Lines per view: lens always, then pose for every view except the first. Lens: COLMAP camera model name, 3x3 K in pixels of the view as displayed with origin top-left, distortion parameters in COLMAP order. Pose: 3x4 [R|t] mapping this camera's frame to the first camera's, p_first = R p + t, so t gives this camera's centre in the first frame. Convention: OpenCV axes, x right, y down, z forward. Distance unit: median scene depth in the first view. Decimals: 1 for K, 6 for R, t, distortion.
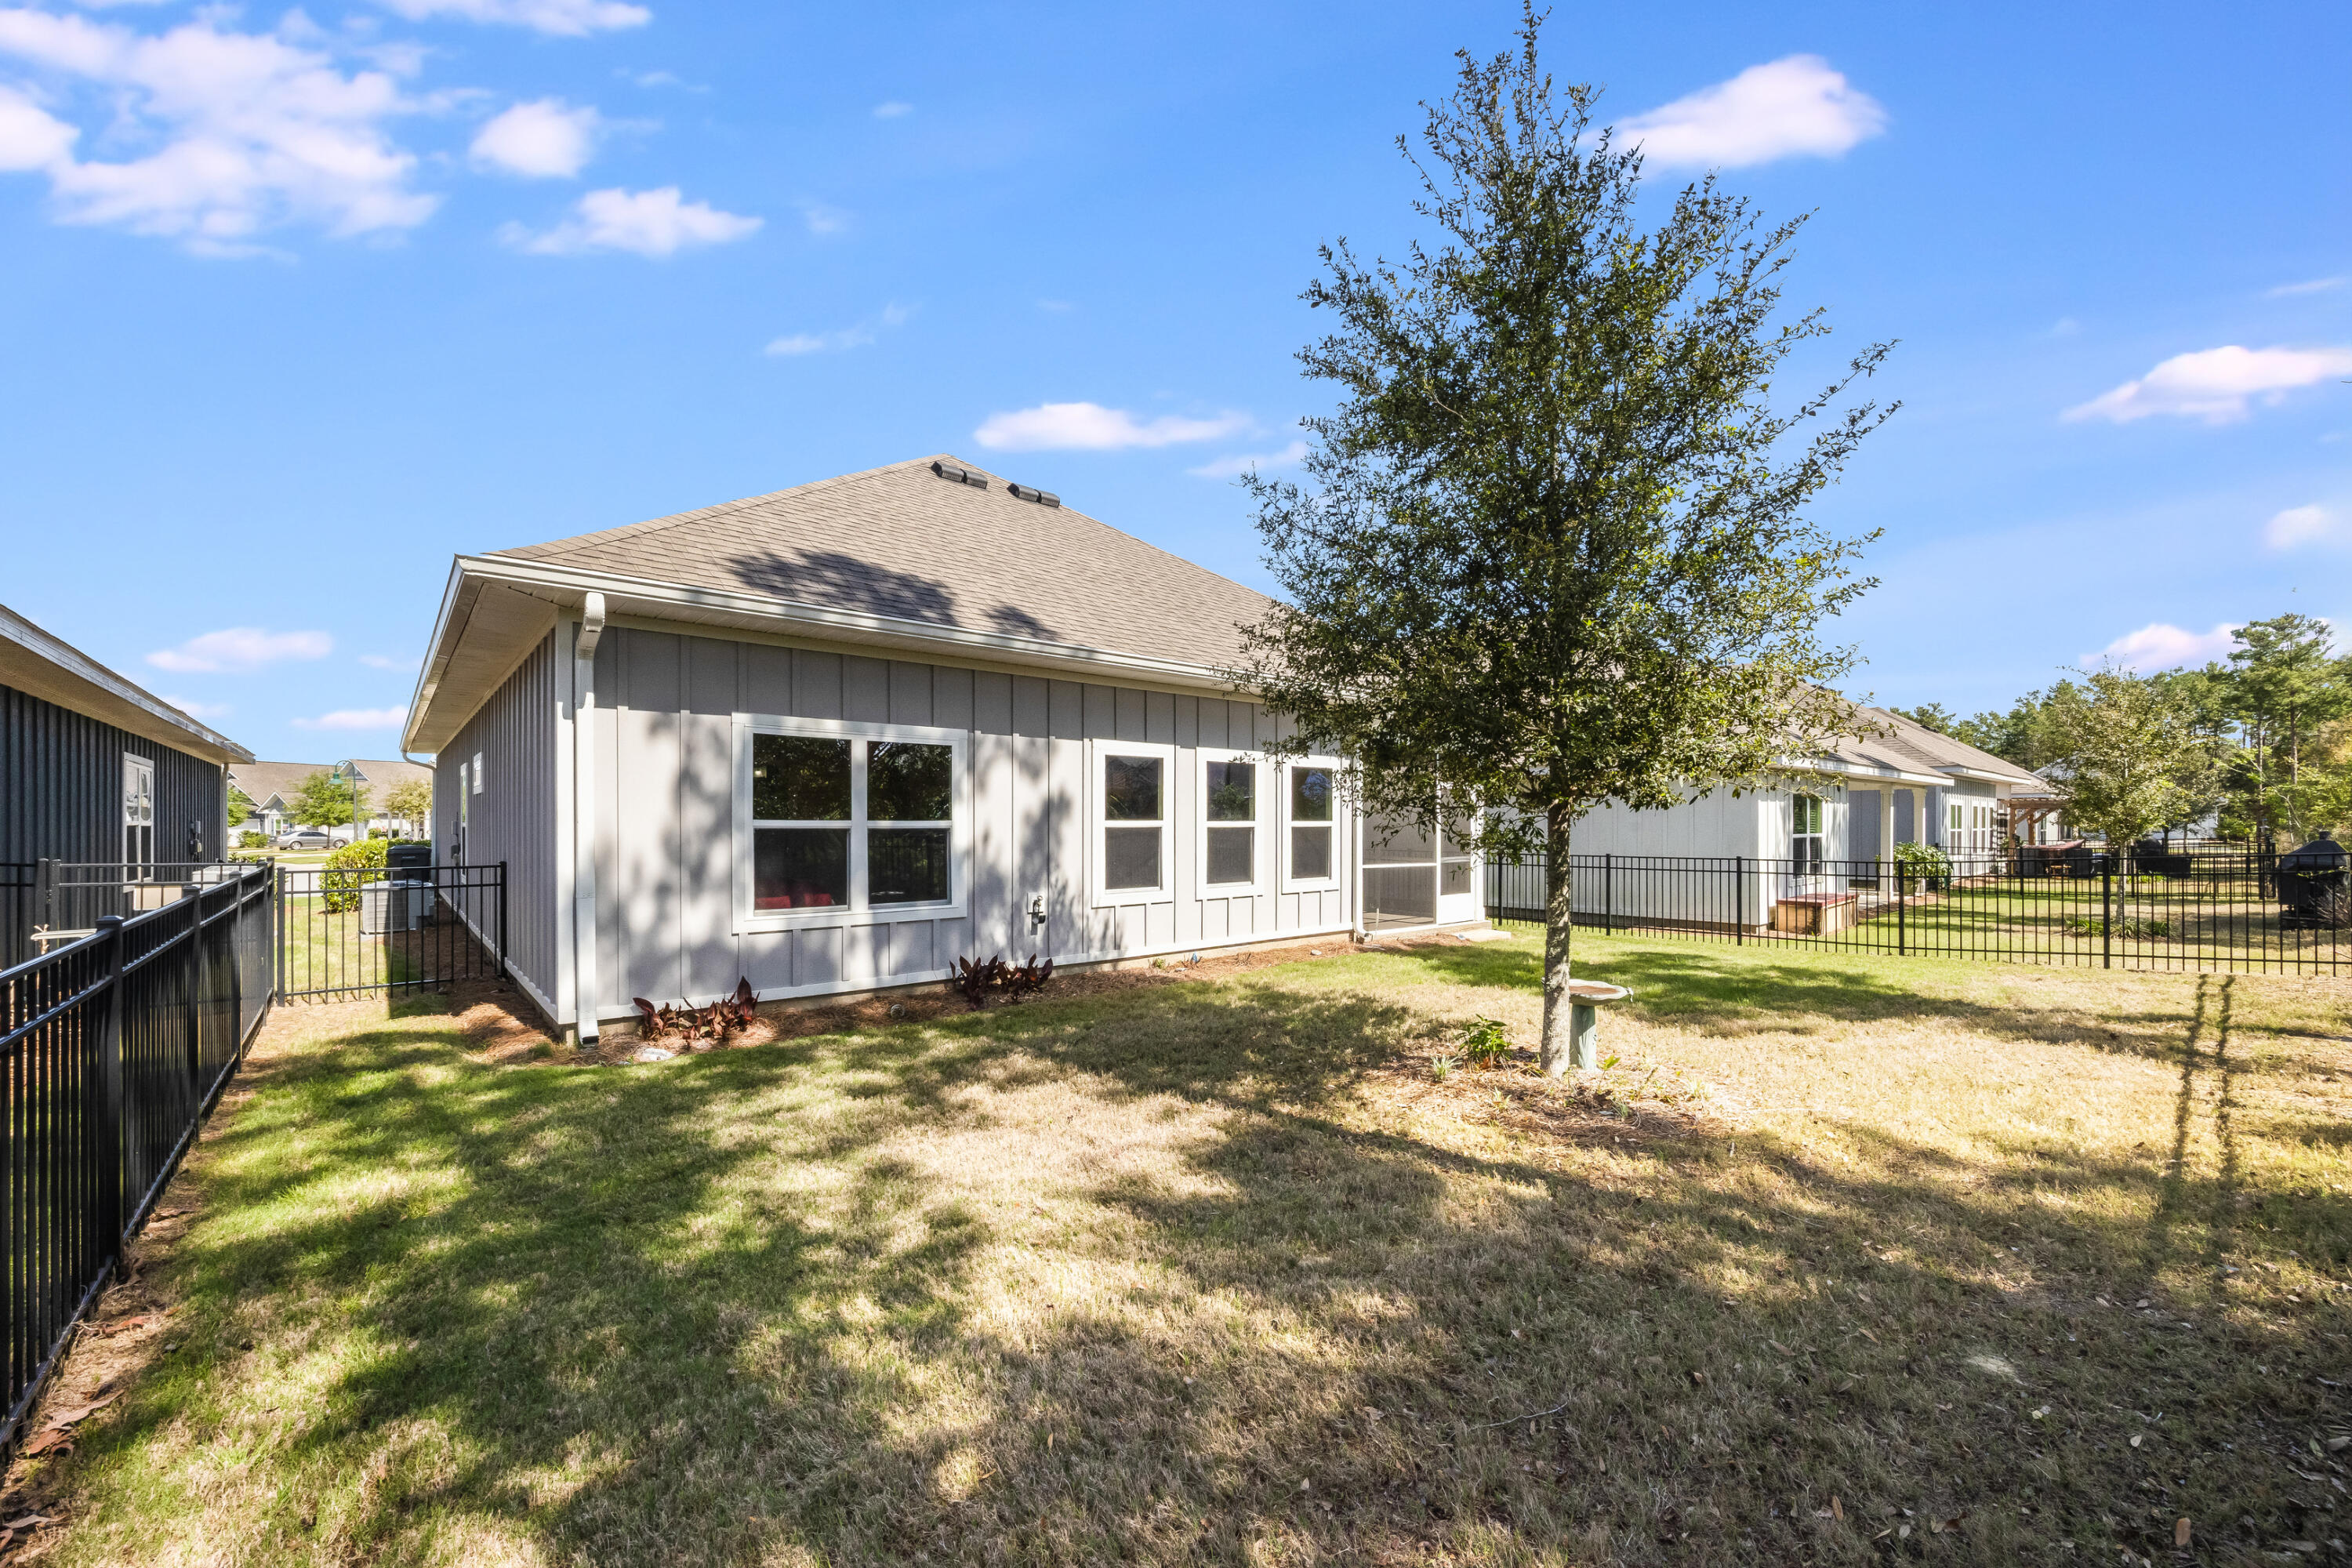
lens RADIAL K [[912.6, 0, 1176.4], [0, 912.6, 832.6], [0, 0, 1]] dist [0.000186, -0.000146]
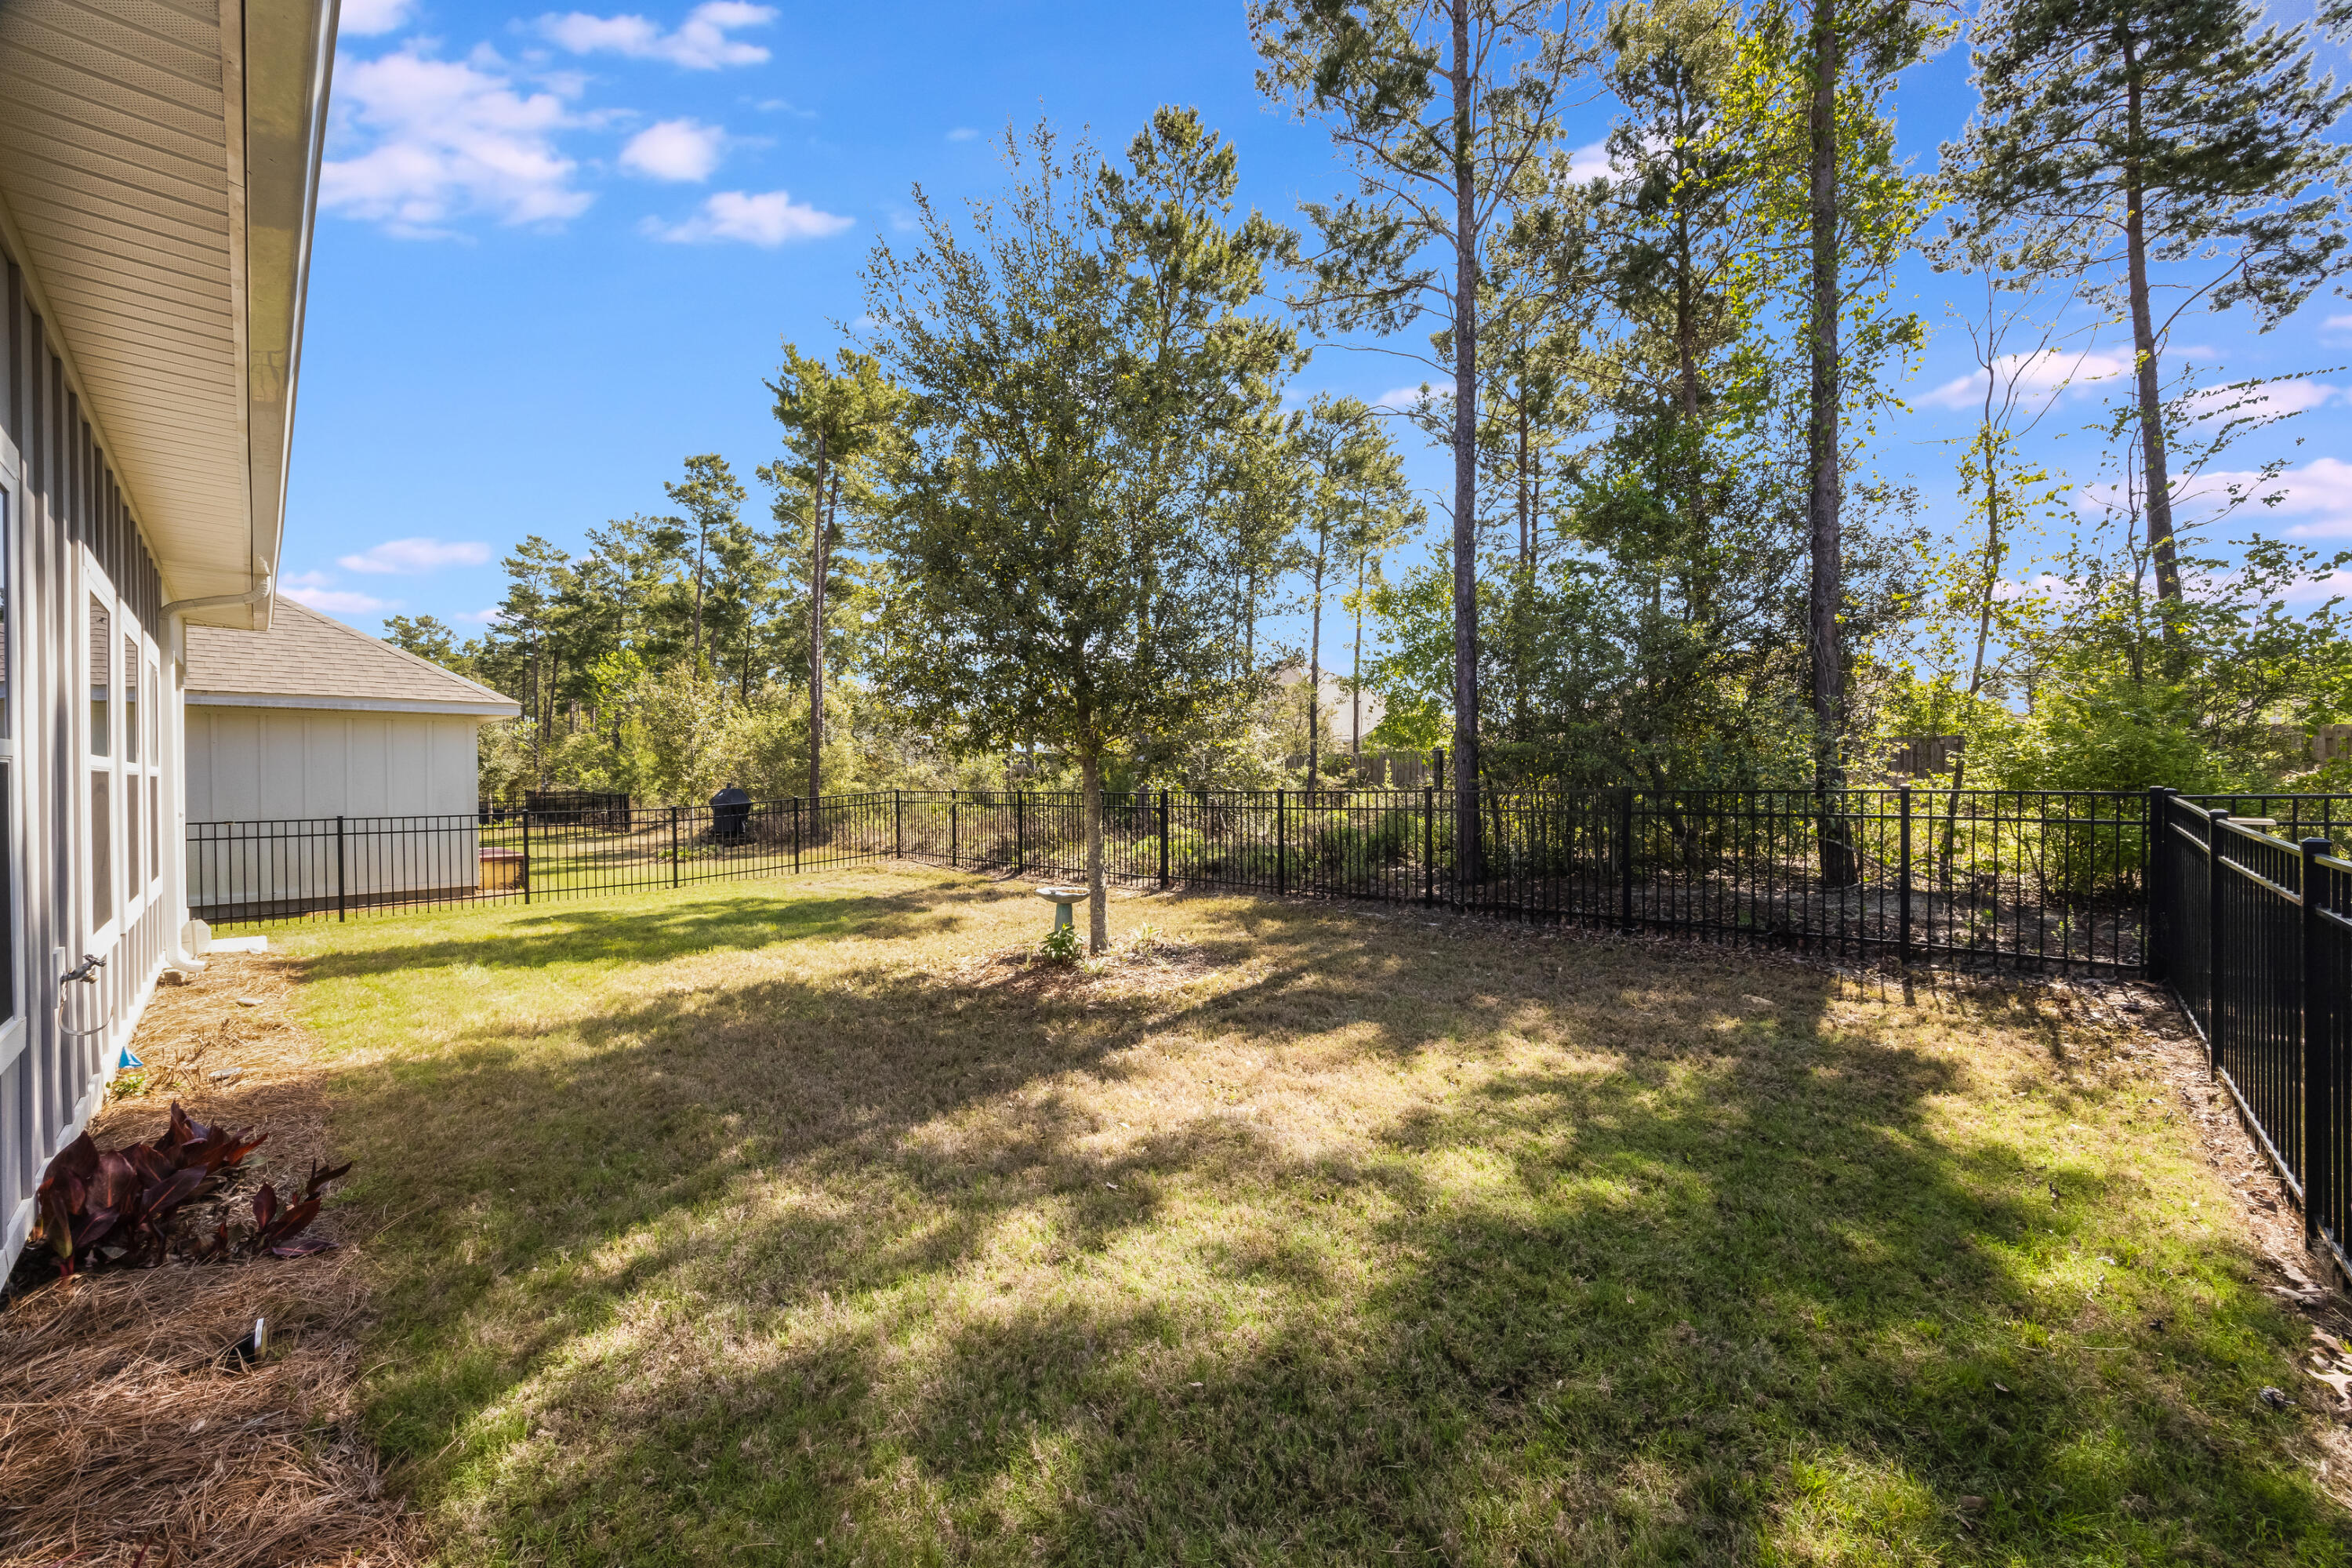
lens RADIAL K [[912.6, 0, 1168.6], [0, 912.6, 778.7], [0, 0, 1]] dist [0.000186, -0.000146]
pose [[-0.101354, 0.002580, 0.994847, -0.580024], [0.017832, 0.999841, -0.000776, 0.010423], [-0.994691, 0.017662, -0.101384, 0.652218]]
